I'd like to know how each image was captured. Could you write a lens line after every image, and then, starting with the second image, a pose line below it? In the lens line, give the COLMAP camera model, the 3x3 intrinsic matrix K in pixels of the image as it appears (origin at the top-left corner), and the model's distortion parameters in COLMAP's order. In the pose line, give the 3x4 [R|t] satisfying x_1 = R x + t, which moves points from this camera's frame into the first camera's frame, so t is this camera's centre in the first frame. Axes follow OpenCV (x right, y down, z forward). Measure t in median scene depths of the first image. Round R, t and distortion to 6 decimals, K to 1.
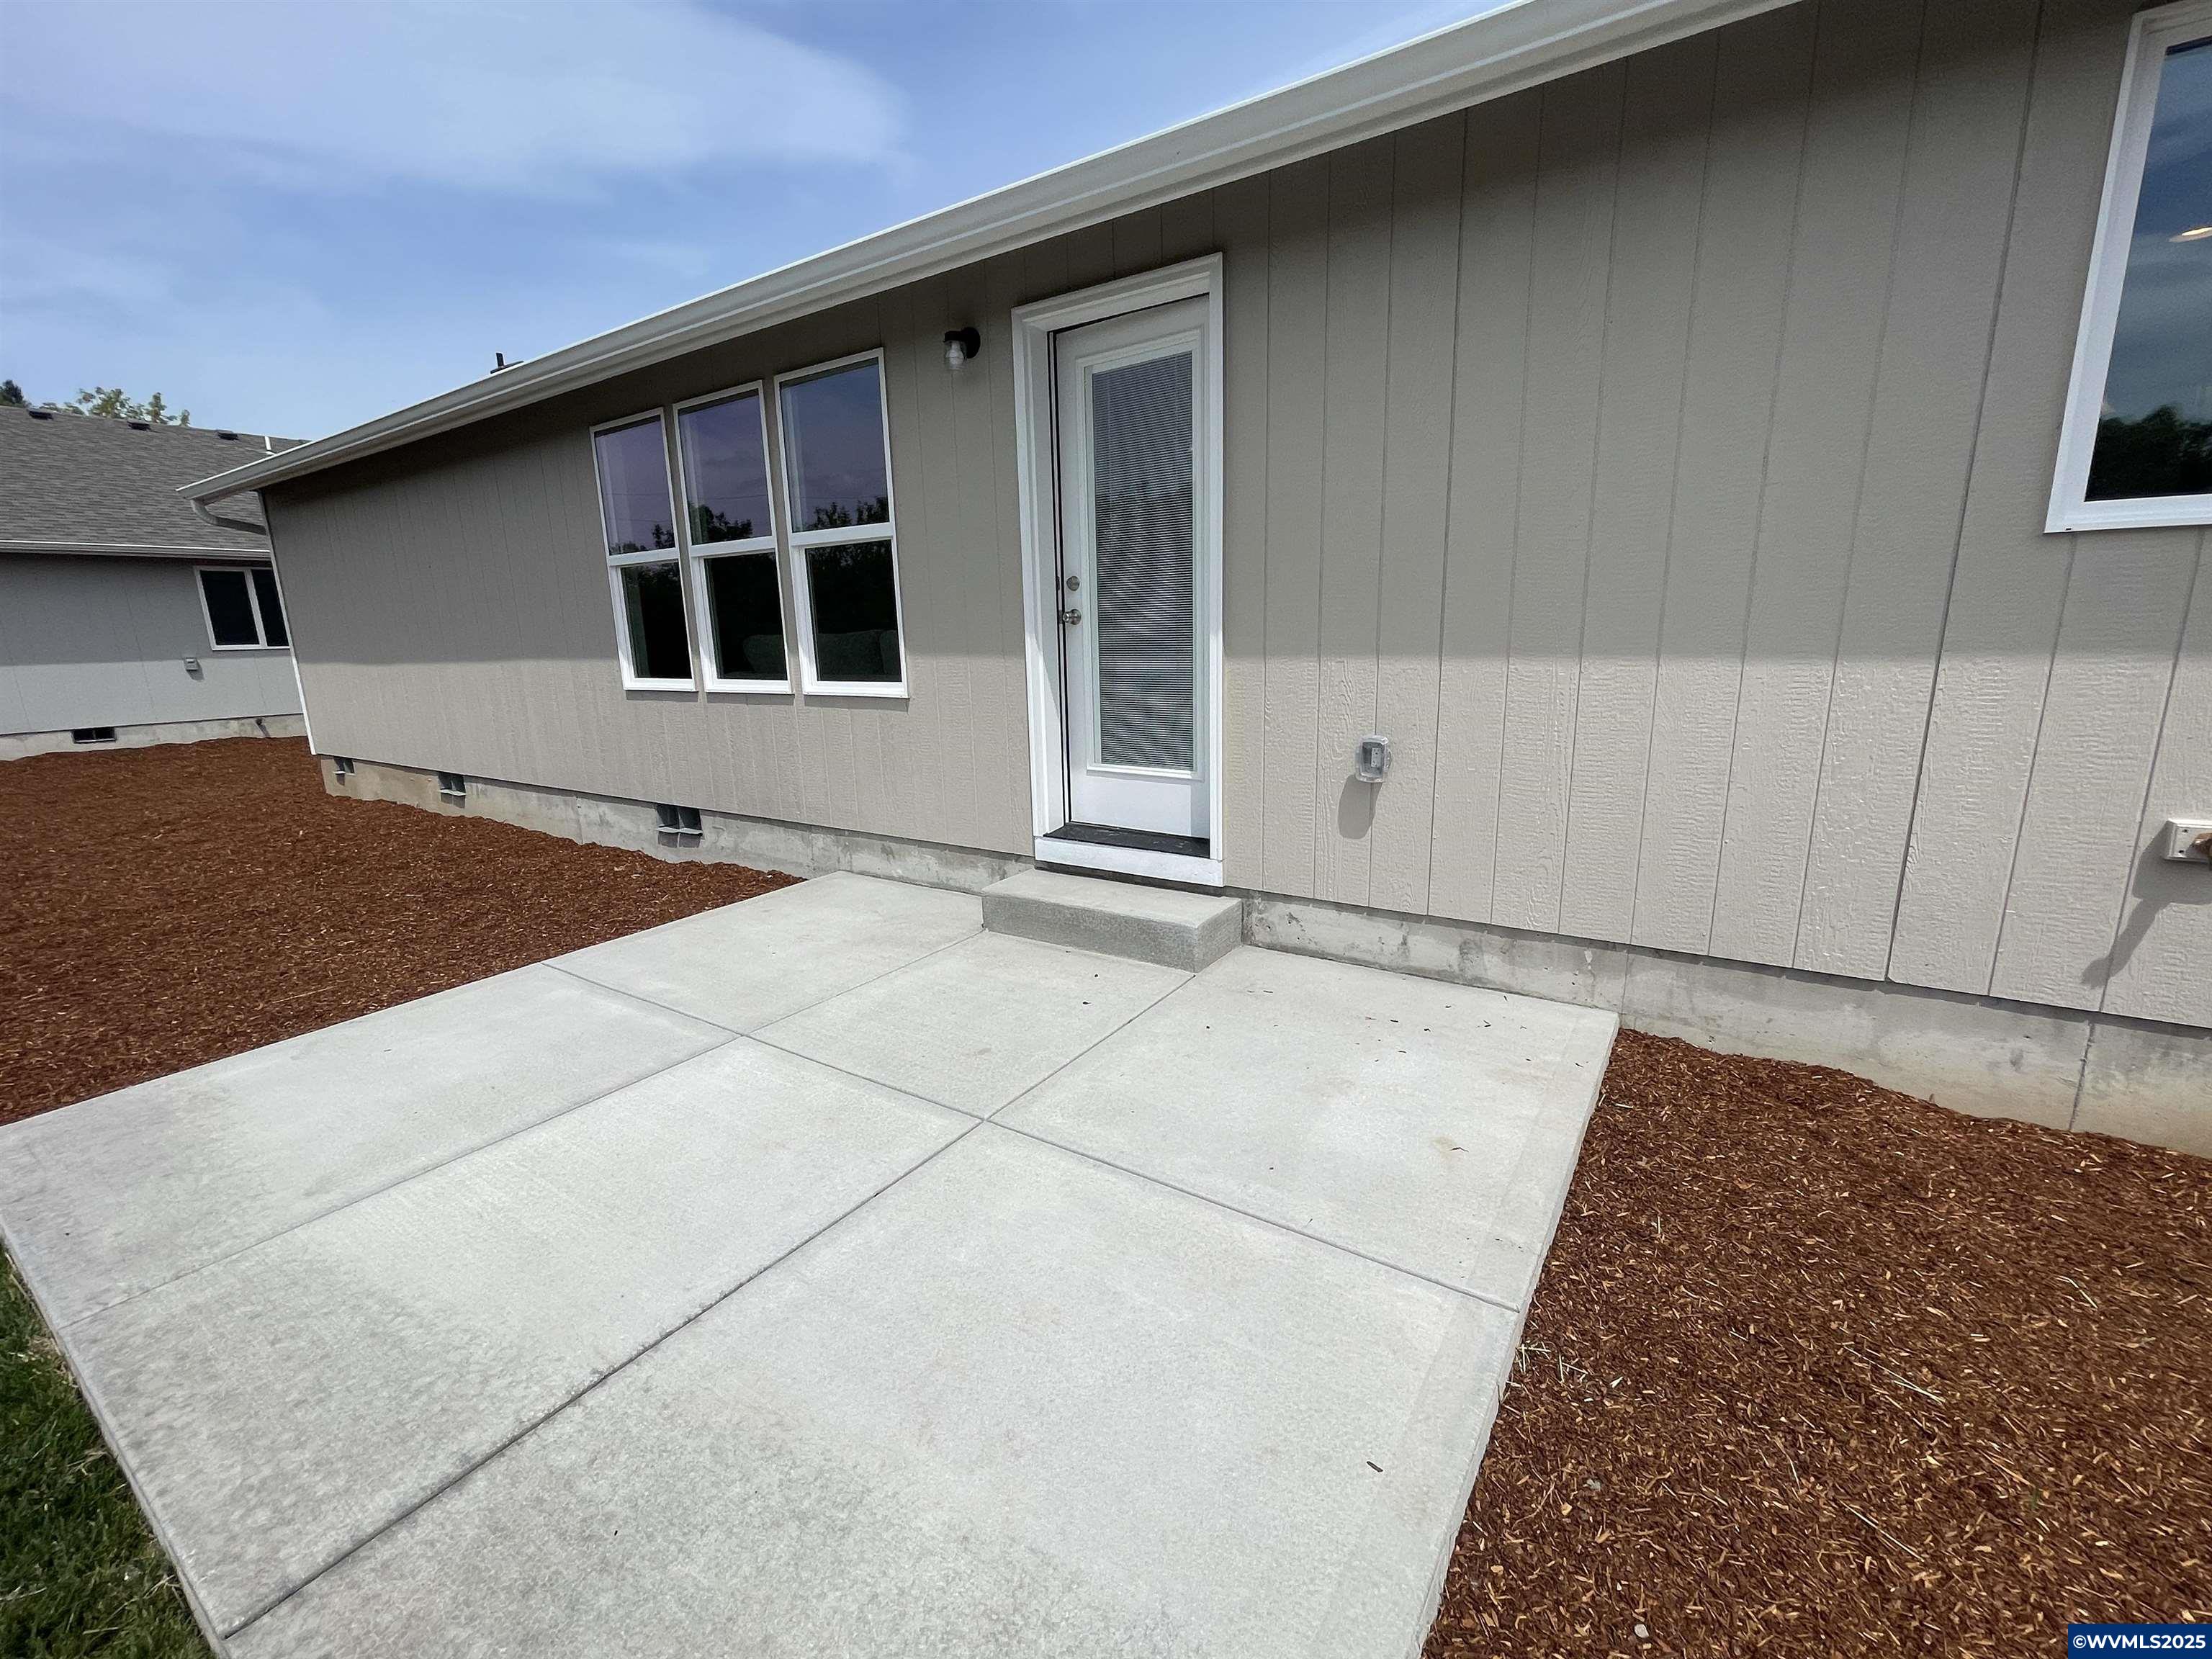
lens RADIAL K [[925.4, 0, 1106.0], [0, 925.4, 829.5], [0, 0, 1]] dist [-0.001610, -0.000773]
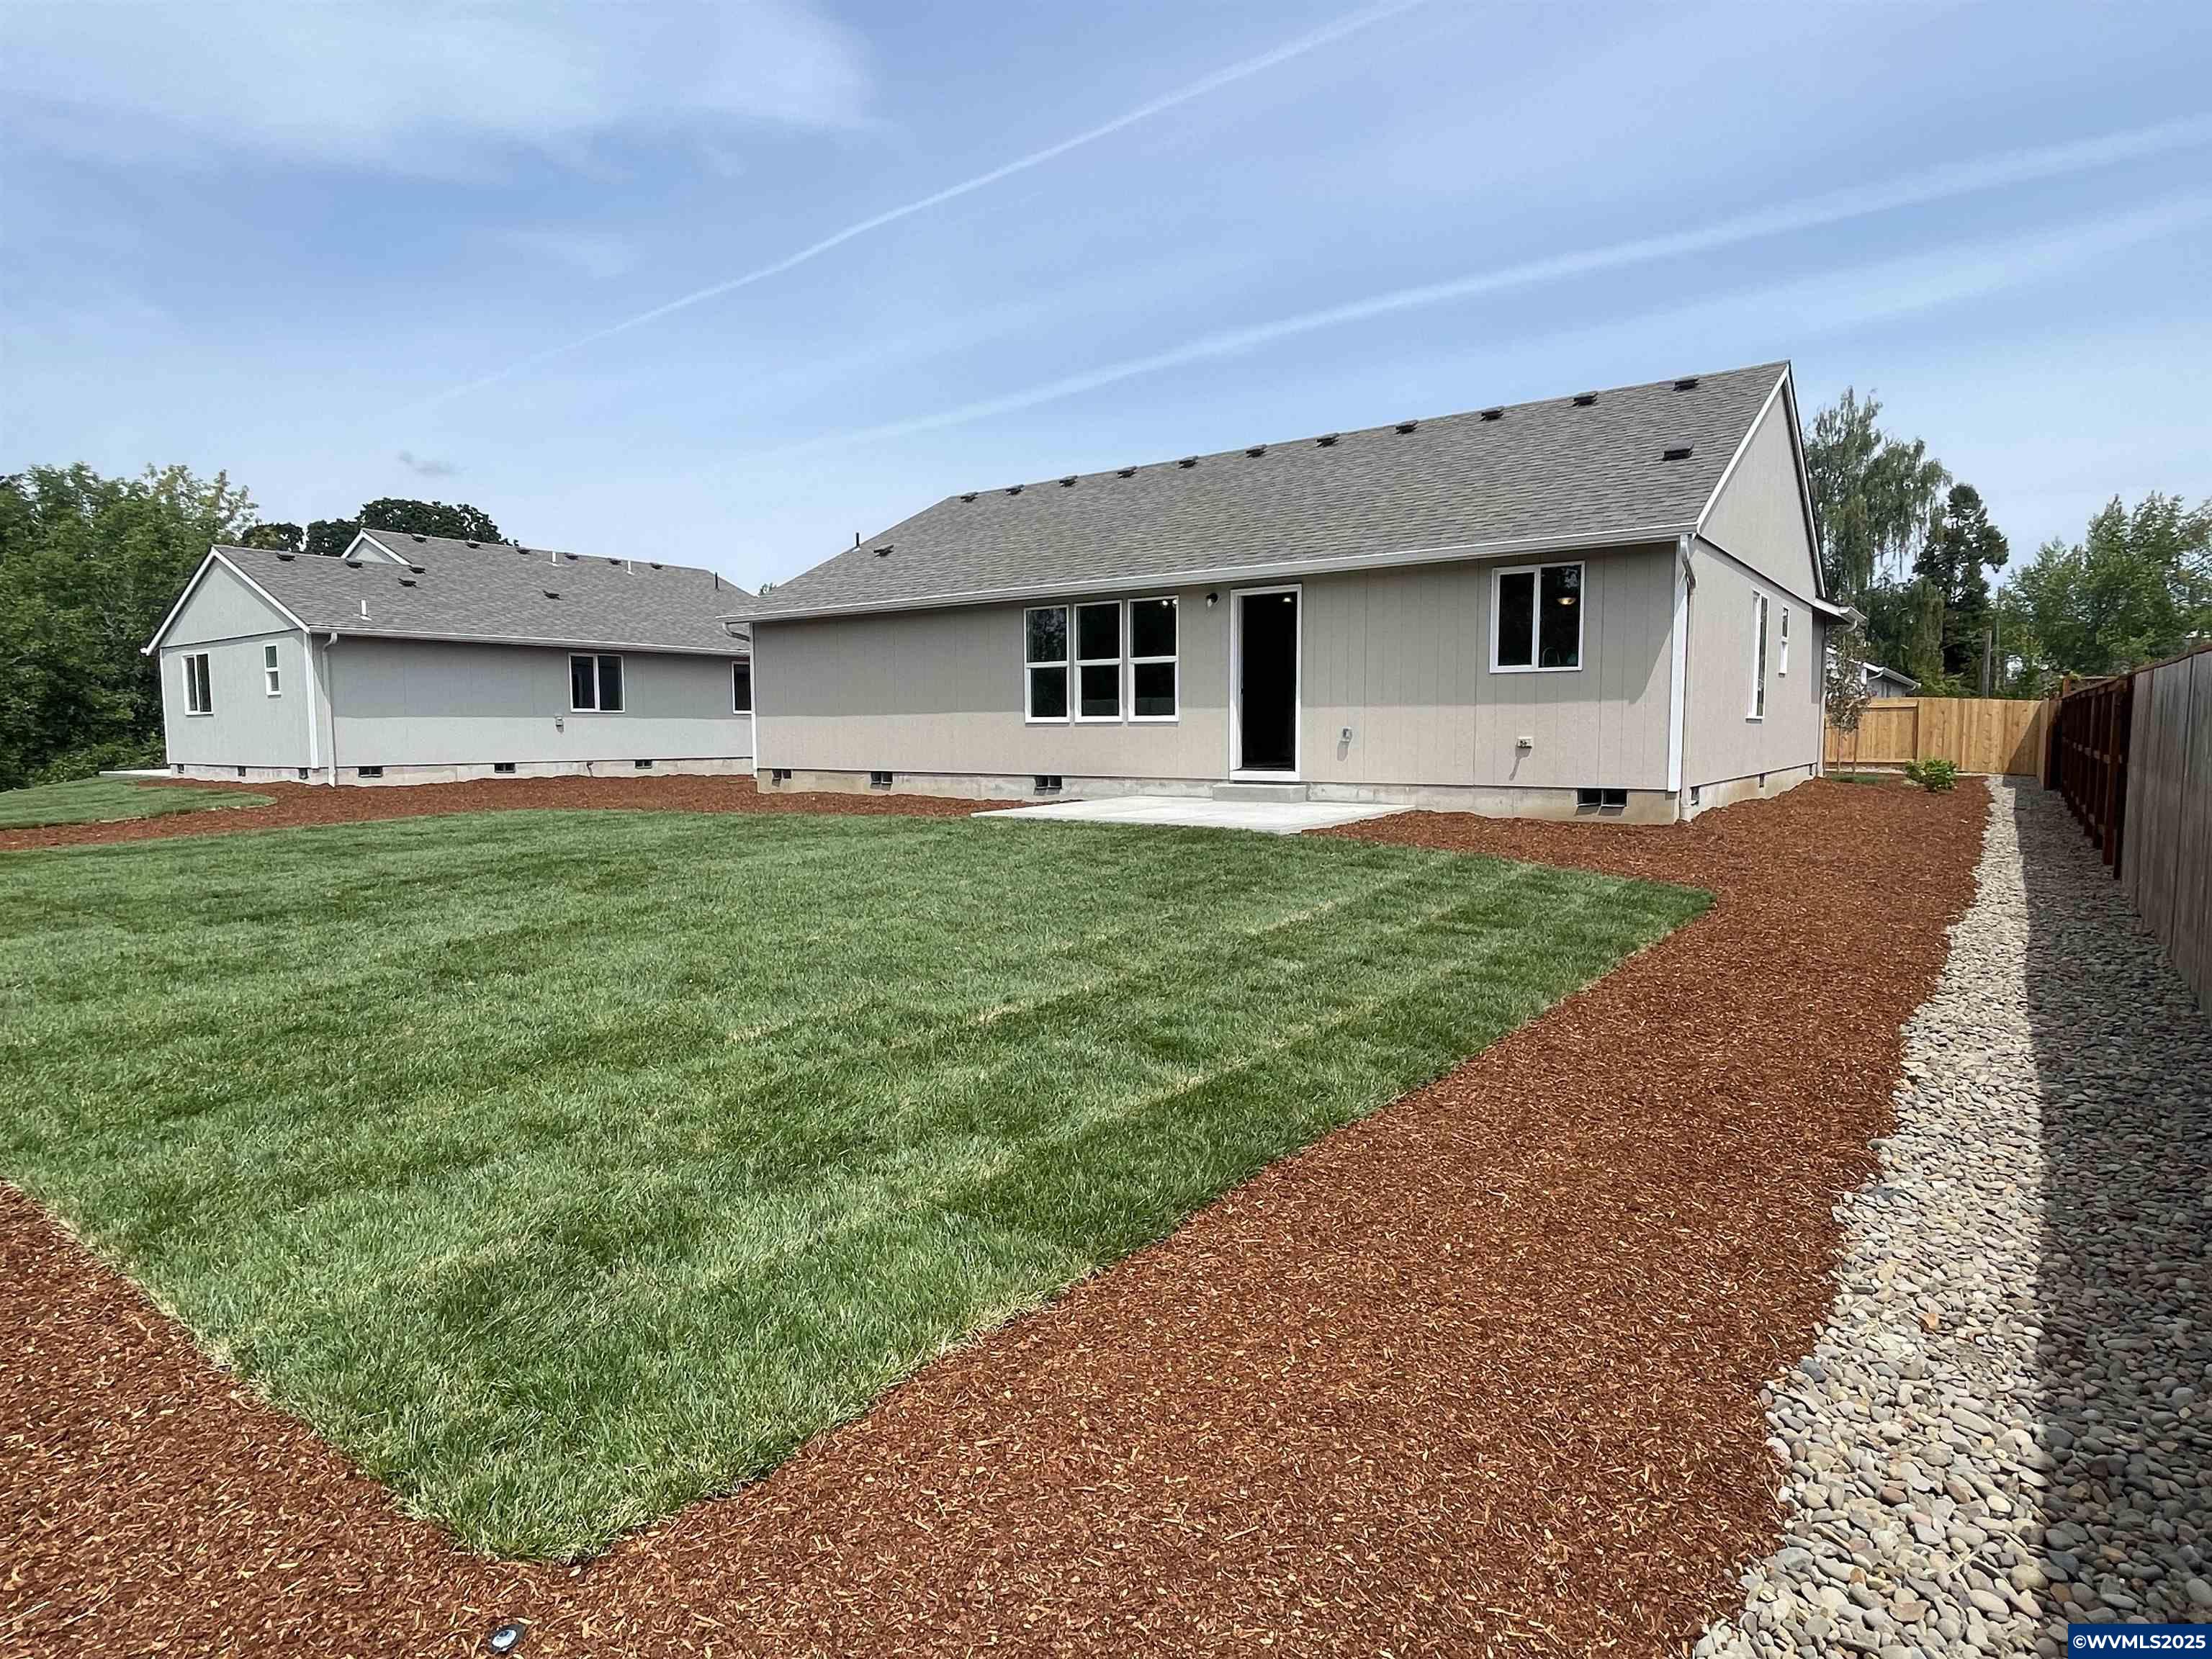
lens RADIAL K [[1235.4, 0, 1106.0], [0, 1235.4, 829.5], [0, 0, 1]] dist [0.001791, 0.000241]
pose [[0.999329, 0.022360, -0.029021, -0.184160], [-0.026047, 0.990689, -0.133631, 0.372524], [0.025763, 0.134297, 0.990606, -1.426465]]
